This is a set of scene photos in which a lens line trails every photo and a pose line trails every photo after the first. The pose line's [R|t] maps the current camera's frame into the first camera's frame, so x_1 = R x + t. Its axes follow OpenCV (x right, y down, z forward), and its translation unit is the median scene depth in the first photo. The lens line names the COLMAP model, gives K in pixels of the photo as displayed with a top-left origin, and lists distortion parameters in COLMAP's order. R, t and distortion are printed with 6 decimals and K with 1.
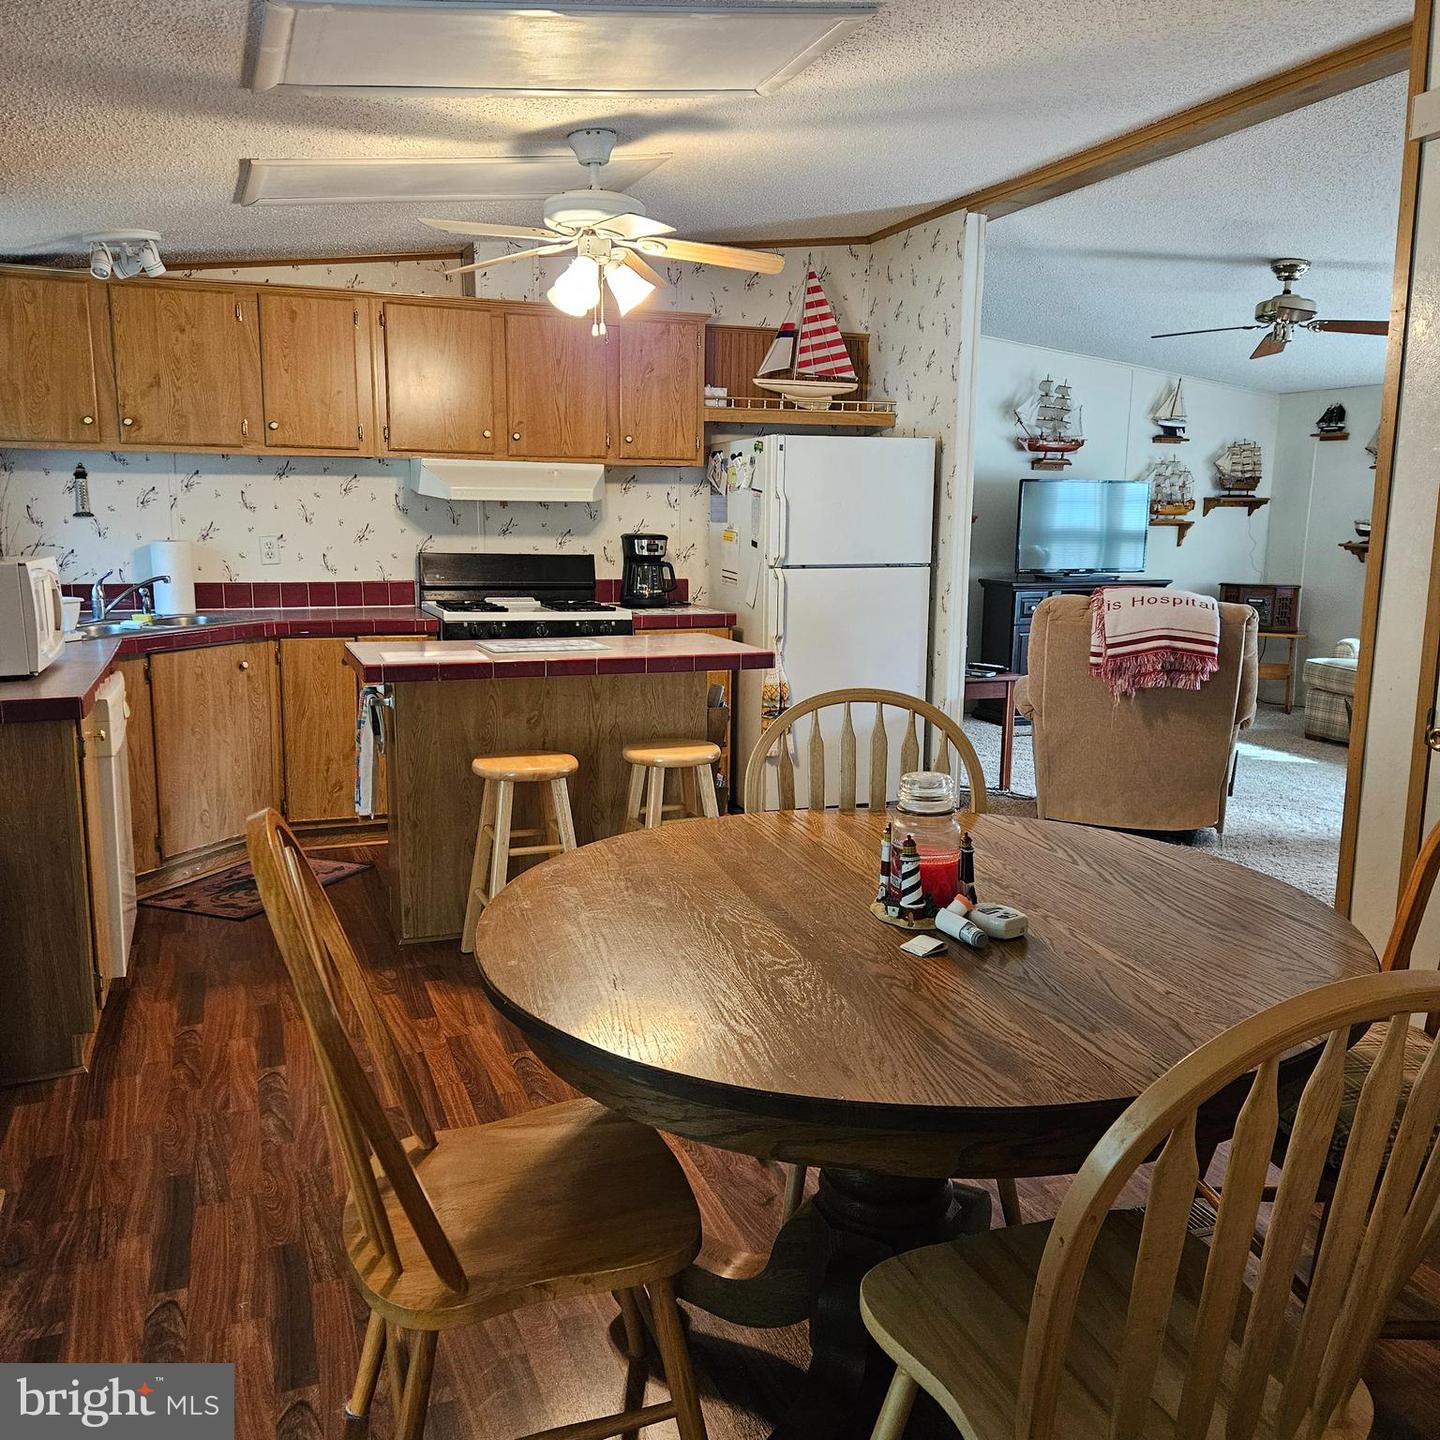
lens RADIAL K [[1285.1, 0, 702.8], [0, 1285.1, 744.6], [0, 0, 1]] dist [0.058527, -0.014308]
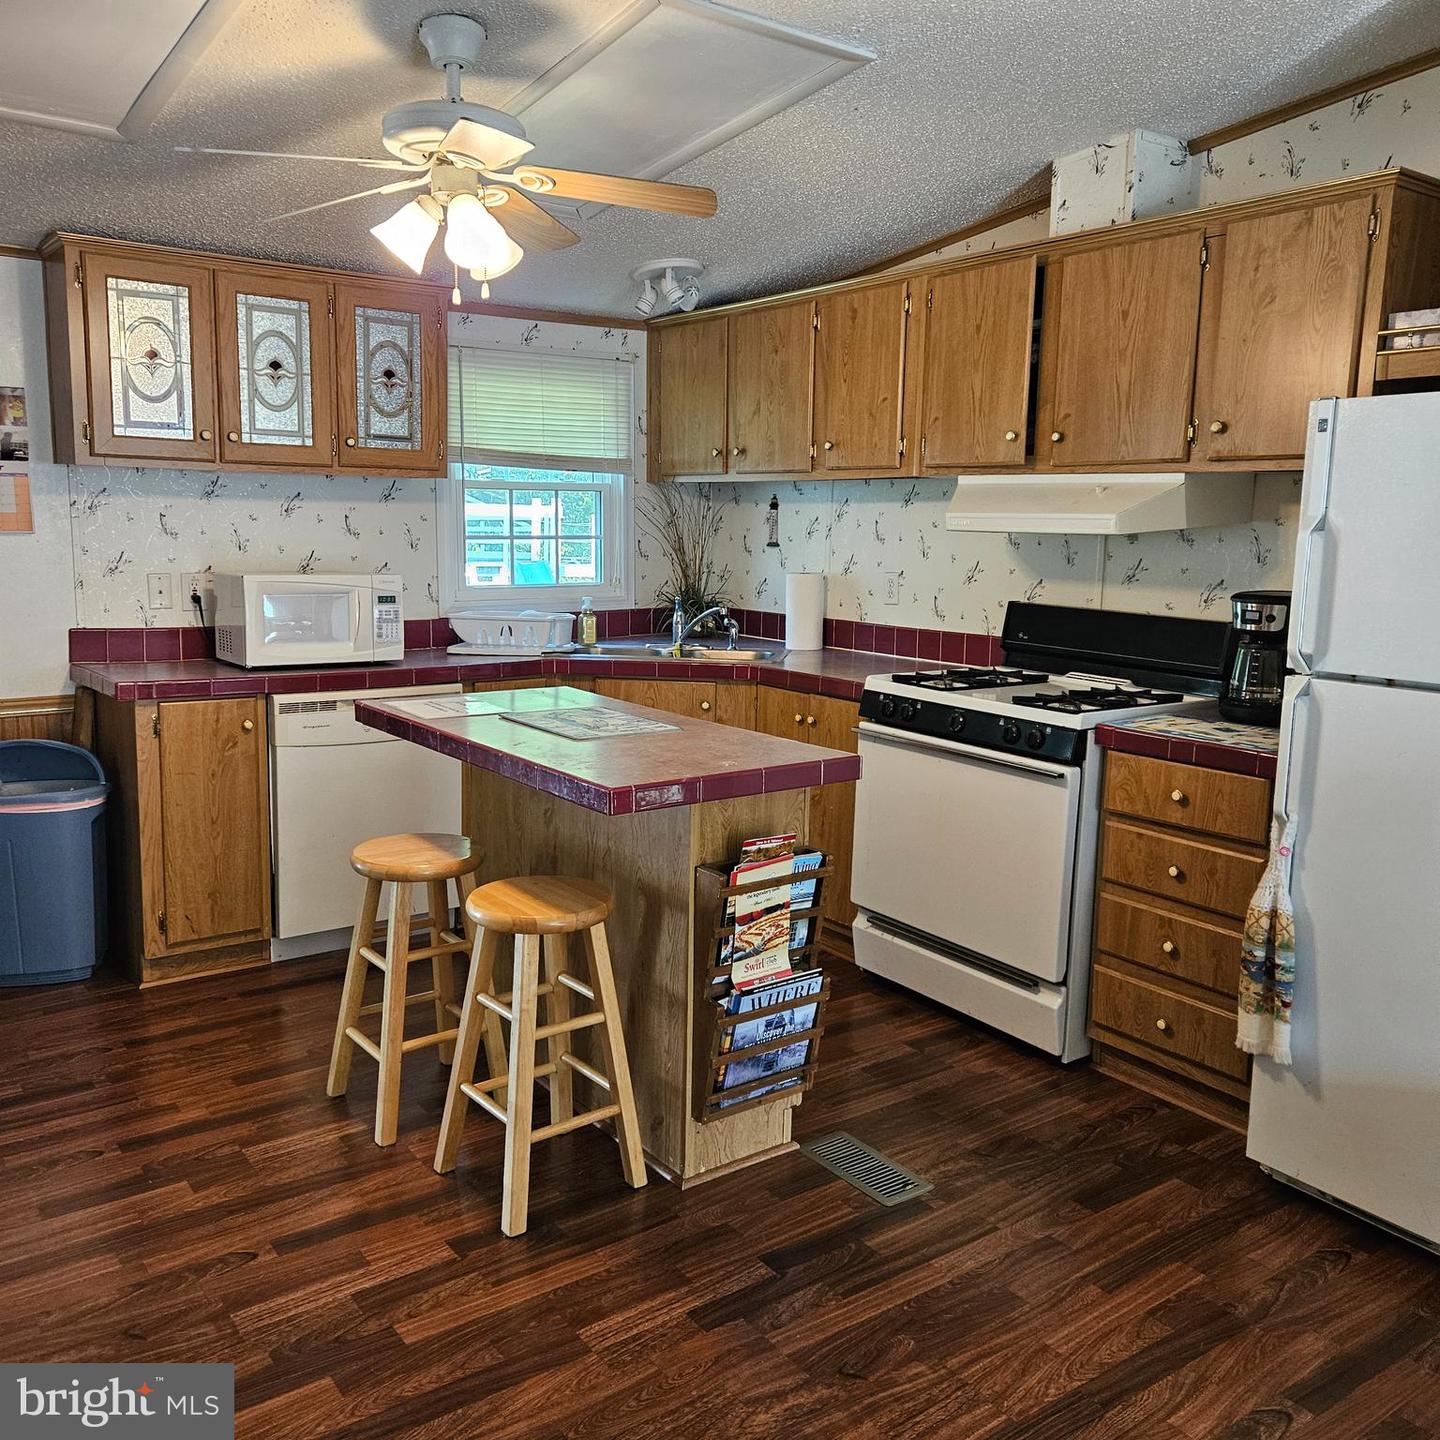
lens RADIAL K [[1285.1, 0, 718.6], [0, 1285.1, 719.8], [0, 0, 1]] dist [0.058527, -0.014308]
pose [[0.263445, 0.148063, -0.953244, 0.475632], [-0.190003, 0.976759, 0.099205, -0.130337], [0.945778, 0.154984, 0.285455, 0.672933]]
